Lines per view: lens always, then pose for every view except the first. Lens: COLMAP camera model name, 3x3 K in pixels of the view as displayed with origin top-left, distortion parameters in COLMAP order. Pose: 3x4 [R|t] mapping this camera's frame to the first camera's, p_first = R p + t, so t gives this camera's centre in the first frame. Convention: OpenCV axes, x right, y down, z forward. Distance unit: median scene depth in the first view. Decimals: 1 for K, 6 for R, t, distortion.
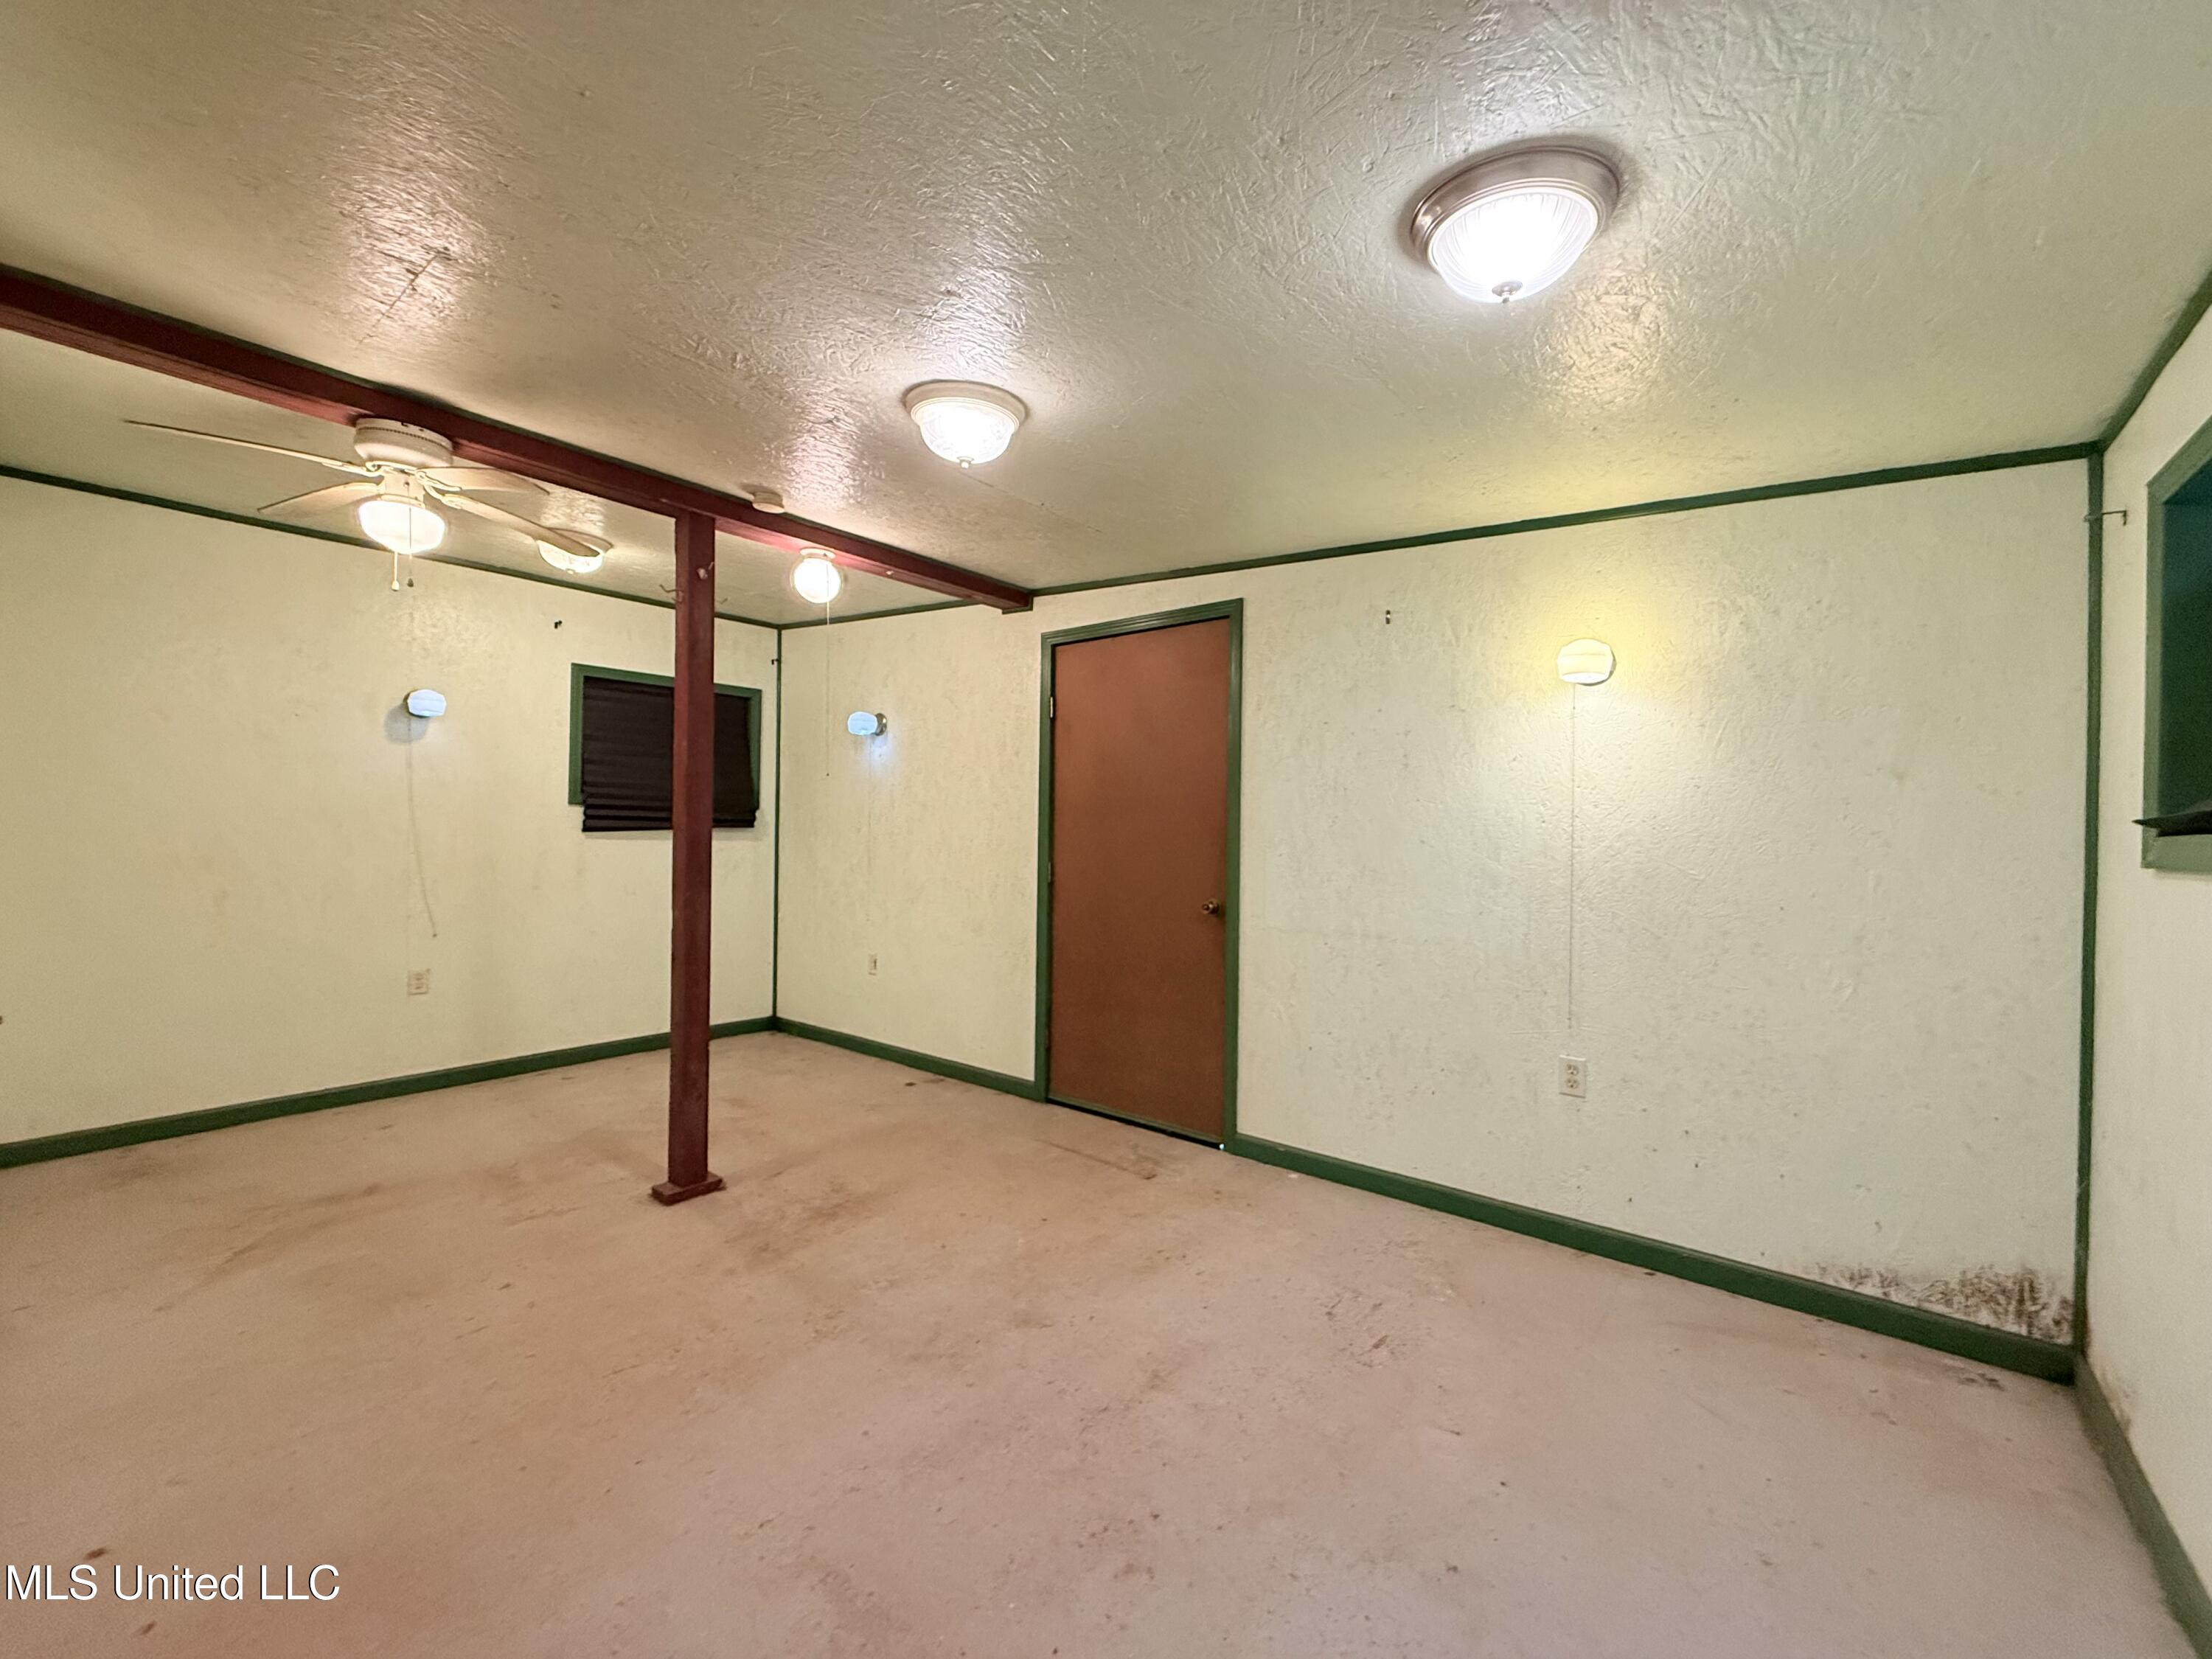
lens RADIAL K [[879.4, 0, 1106.0], [0, 879.4, 829.5], [0, 0, 1]] dist [0.002547, 0.000375]
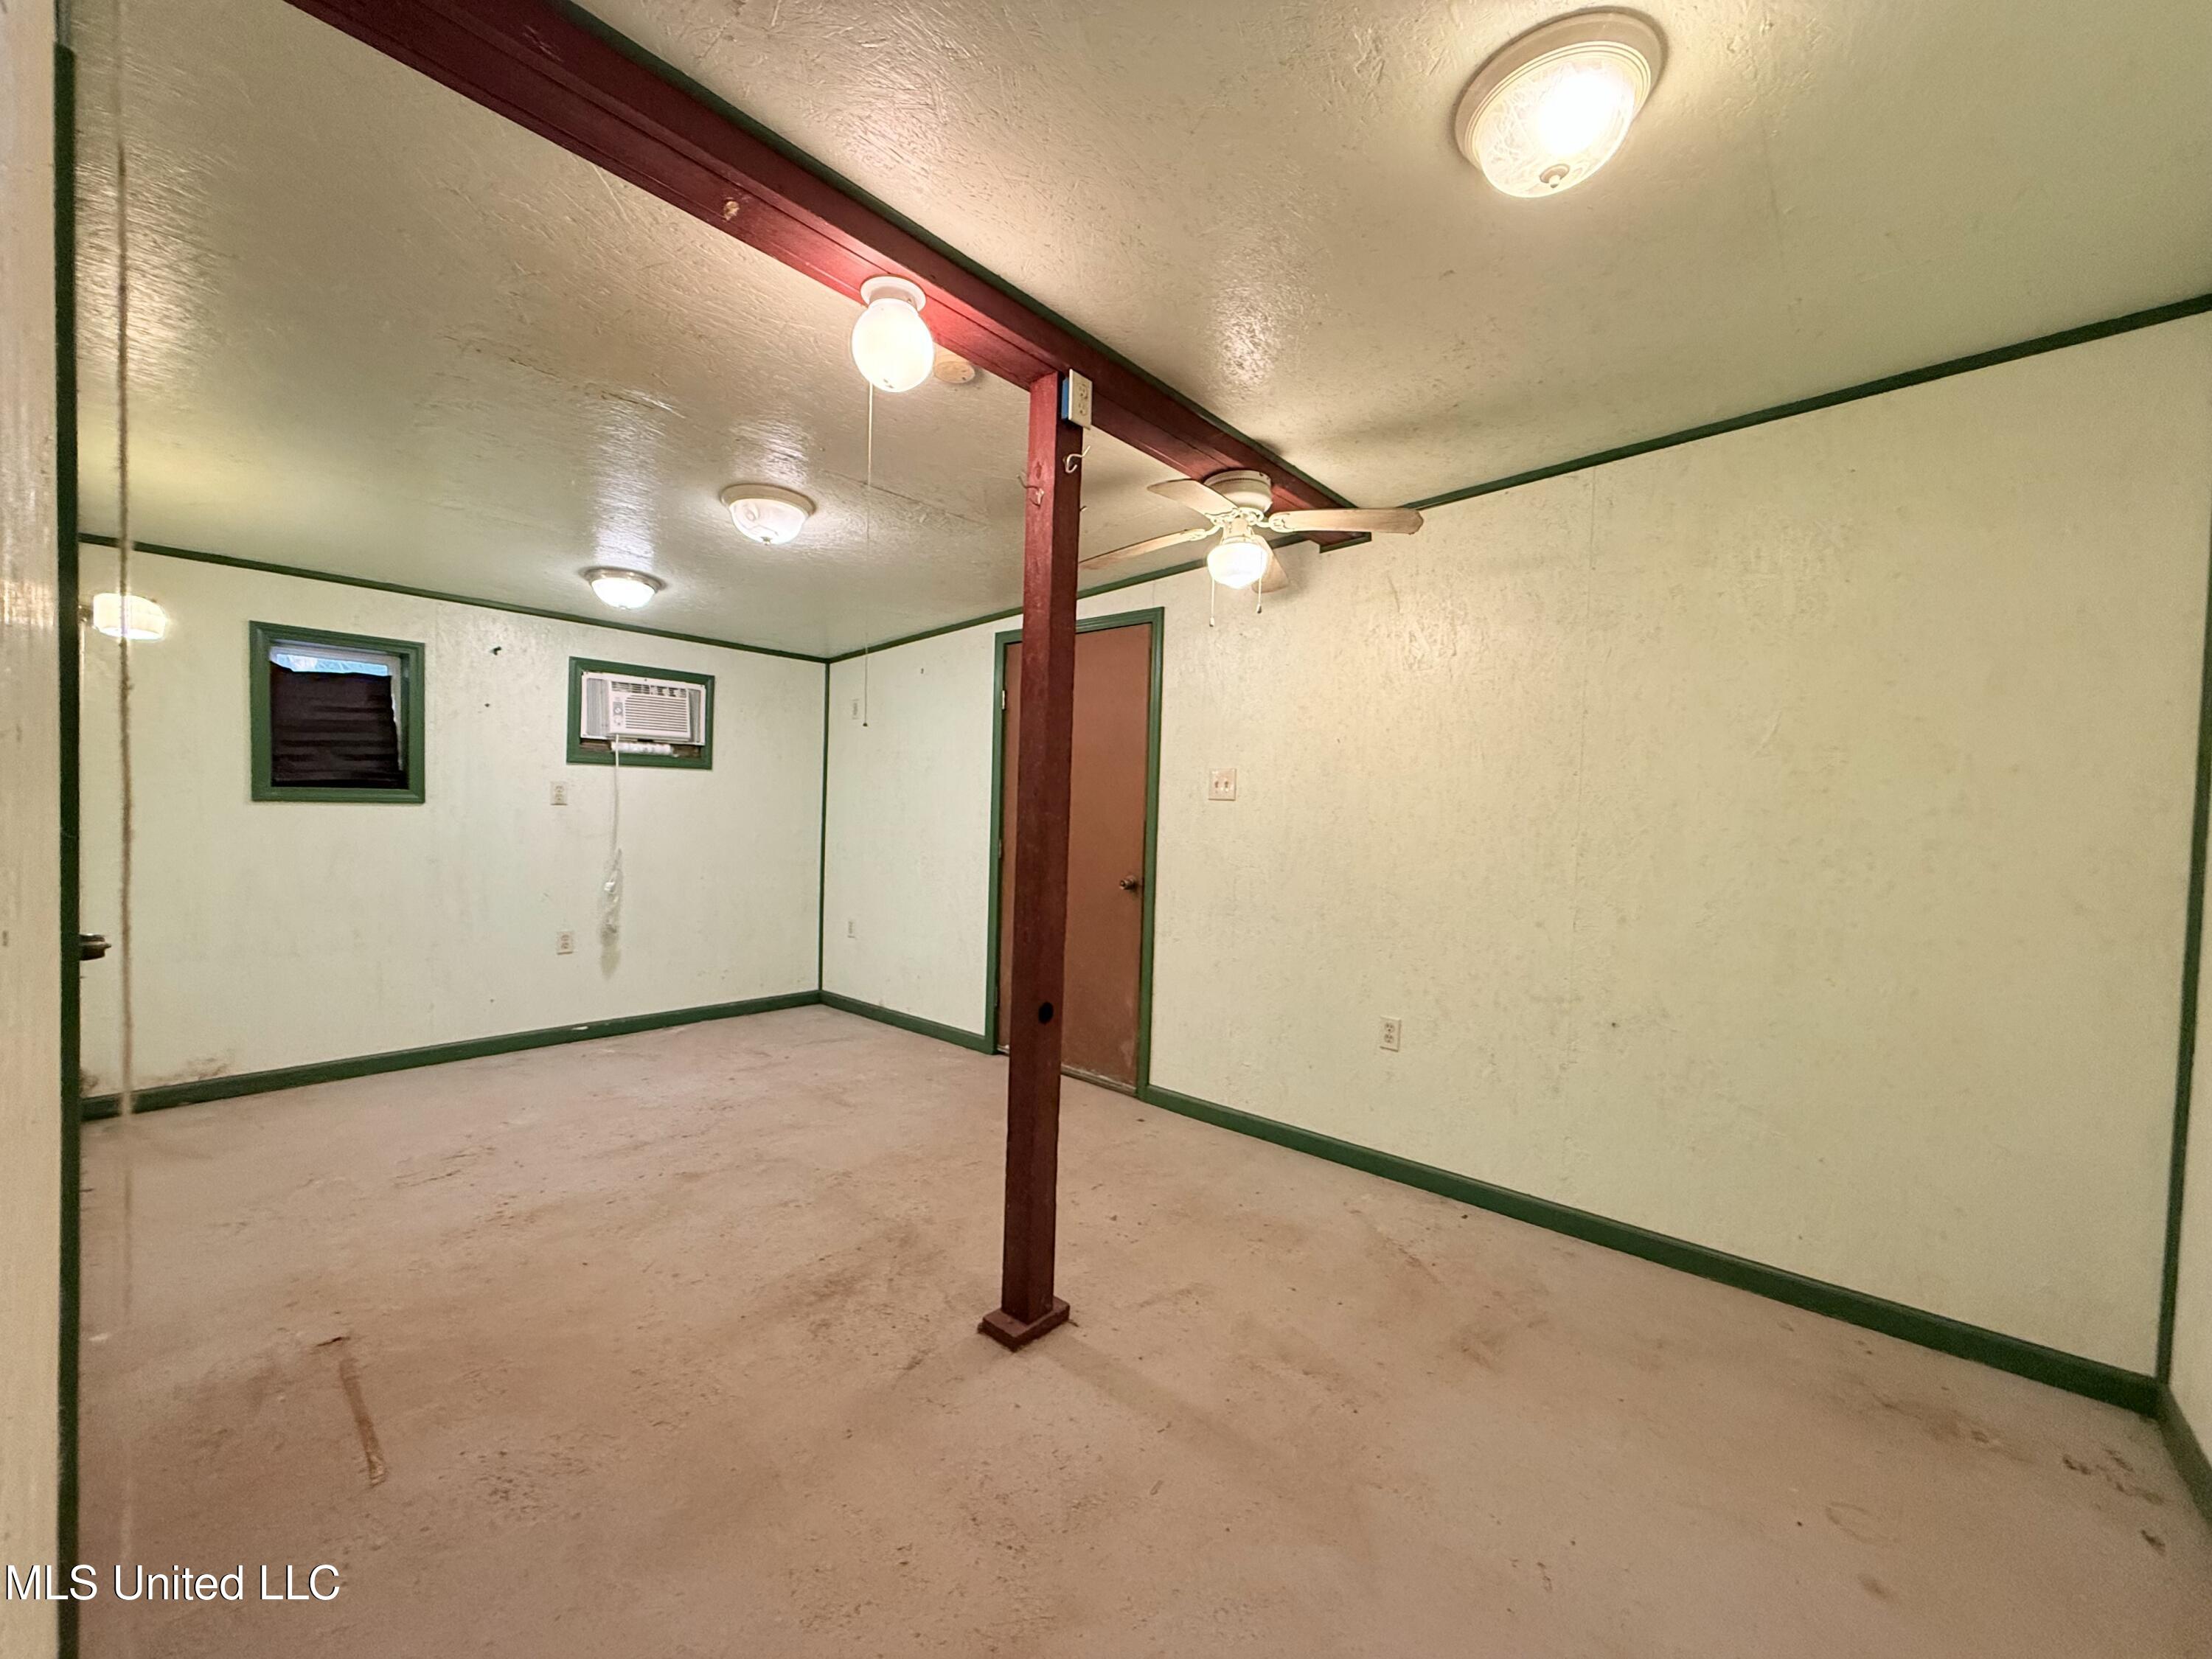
lens RADIAL K [[879.4, 0, 1106.0], [0, 879.4, 829.5], [0, 0, 1]] dist [0.002547, 0.000375]
pose [[-0.998635, -0.042453, 0.030434, -0.593311], [-0.041553, 0.998698, 0.029607, -0.023272], [-0.031652, 0.028302, -0.999098, 1.863613]]
